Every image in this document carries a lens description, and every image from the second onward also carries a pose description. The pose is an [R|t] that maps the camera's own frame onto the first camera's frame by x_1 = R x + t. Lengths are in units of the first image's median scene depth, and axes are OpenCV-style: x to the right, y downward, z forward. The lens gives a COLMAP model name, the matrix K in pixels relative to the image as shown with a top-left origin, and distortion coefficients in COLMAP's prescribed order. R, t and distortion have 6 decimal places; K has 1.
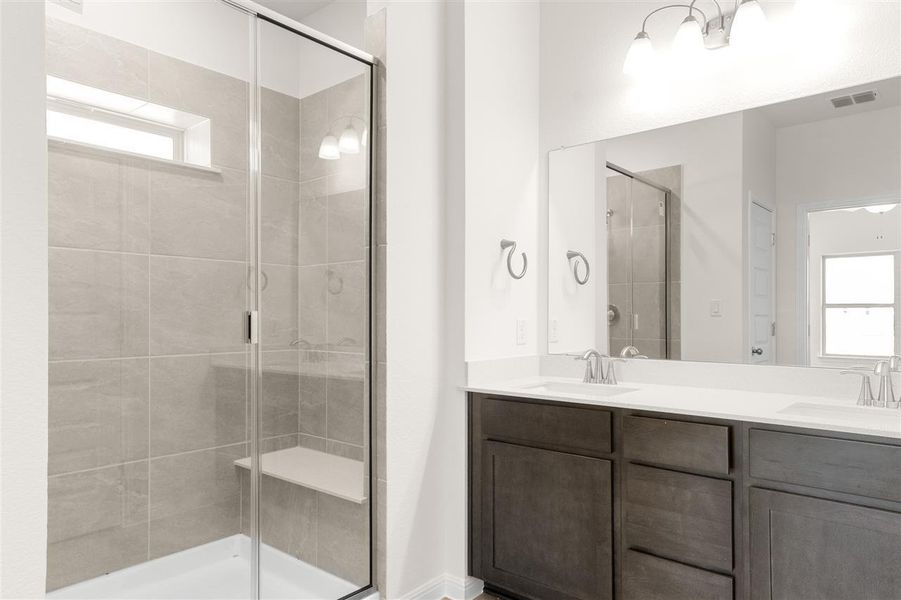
lens RADIAL K [[525.3, 0, 473.1], [0, 525.3, 319.0], [0, 0, 1]] dist [0.022127, 0.000423]
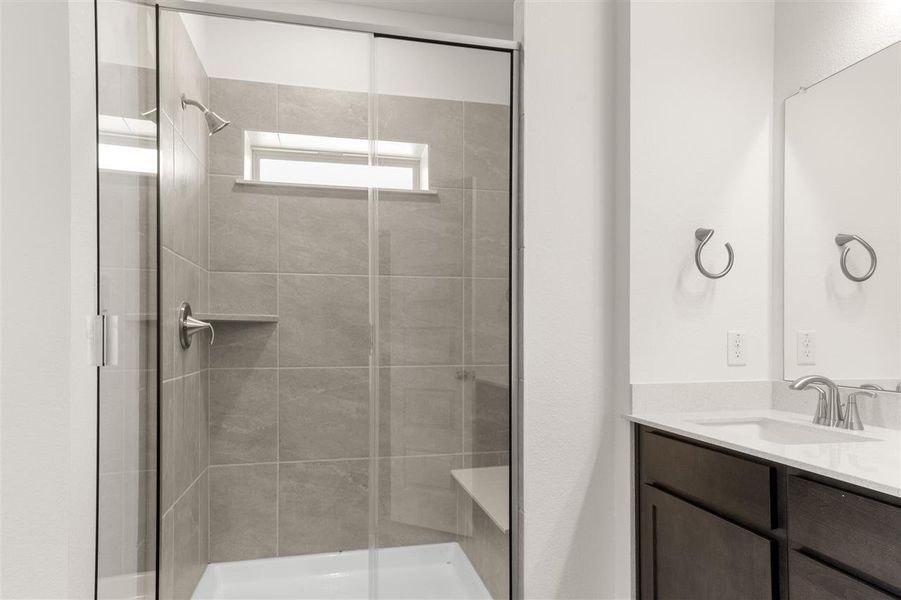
lens RADIAL K [[562.6, 0, 451.4], [0, 562.6, 330.7], [0, 0, 1]] dist [0.000883, 0.000782]
pose [[0.830560, -0.004000, -0.556915, 0.216034], [-0.000691, 0.999966, -0.008213, 0.005727], [0.556929, 0.007207, 0.830529, 0.118557]]
